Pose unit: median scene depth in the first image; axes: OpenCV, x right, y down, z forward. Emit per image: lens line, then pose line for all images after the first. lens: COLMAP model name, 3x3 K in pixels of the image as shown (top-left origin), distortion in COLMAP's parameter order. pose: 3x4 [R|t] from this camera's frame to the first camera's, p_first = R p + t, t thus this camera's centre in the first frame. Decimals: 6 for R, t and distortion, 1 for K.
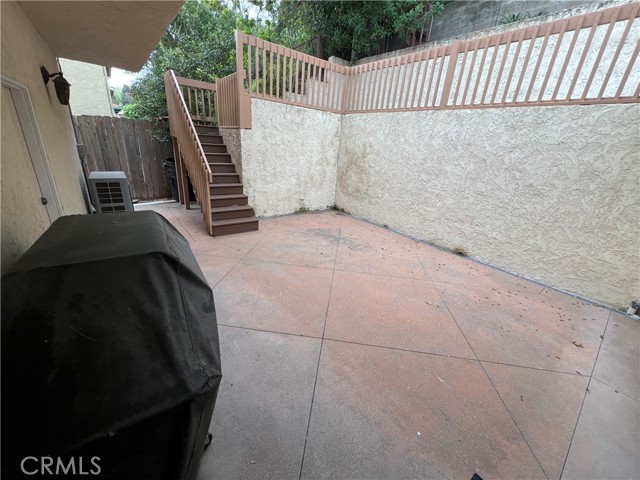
lens RADIAL K [[257.1, 0, 321.2], [0, 257.1, 241.9], [0, 0, 1]] dist [-0.003169, 0.000897]
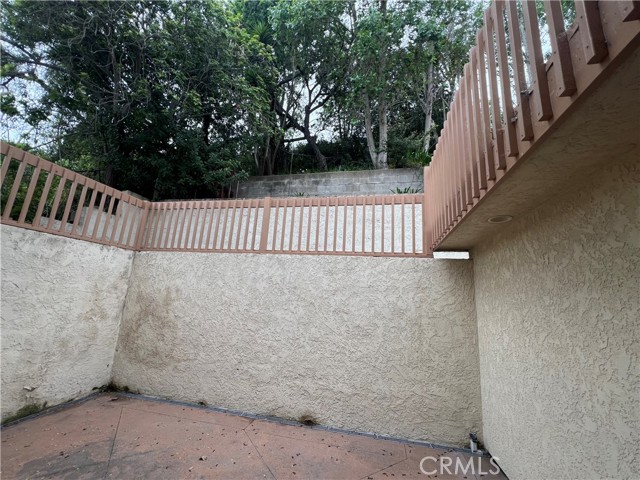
lens RADIAL K [[256.5, 0, 322.1], [0, 256.5, 241.4], [0, 0, 1]] dist [-0.003882, 0.001359]
pose [[0.768945, 0.098807, 0.631634, 0.030390], [0.233248, 0.876525, -0.421069, -0.090065], [-0.595247, 0.471106, 0.650953, 0.202001]]
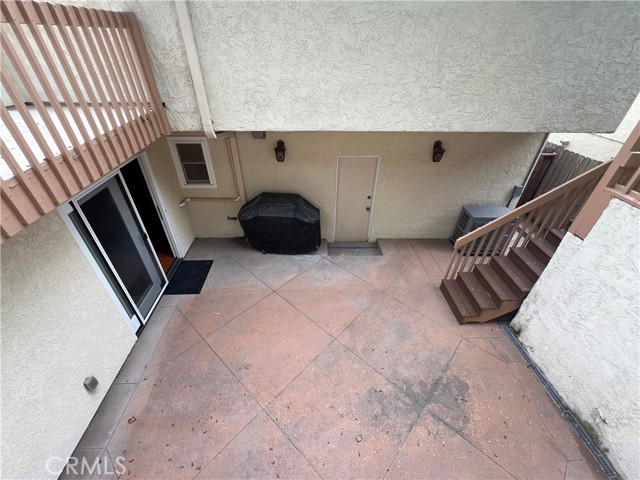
lens RADIAL K [[272.1, 0, 321.2], [0, 272.1, 240.6], [0, 0, 1]] dist [-0.001793, -0.000359]
pose [[-0.578531, 0.394655, -0.713827, 0.535230], [-0.348252, 0.671861, 0.653699, -0.649357], [0.737579, 0.626777, -0.251253, 0.726160]]
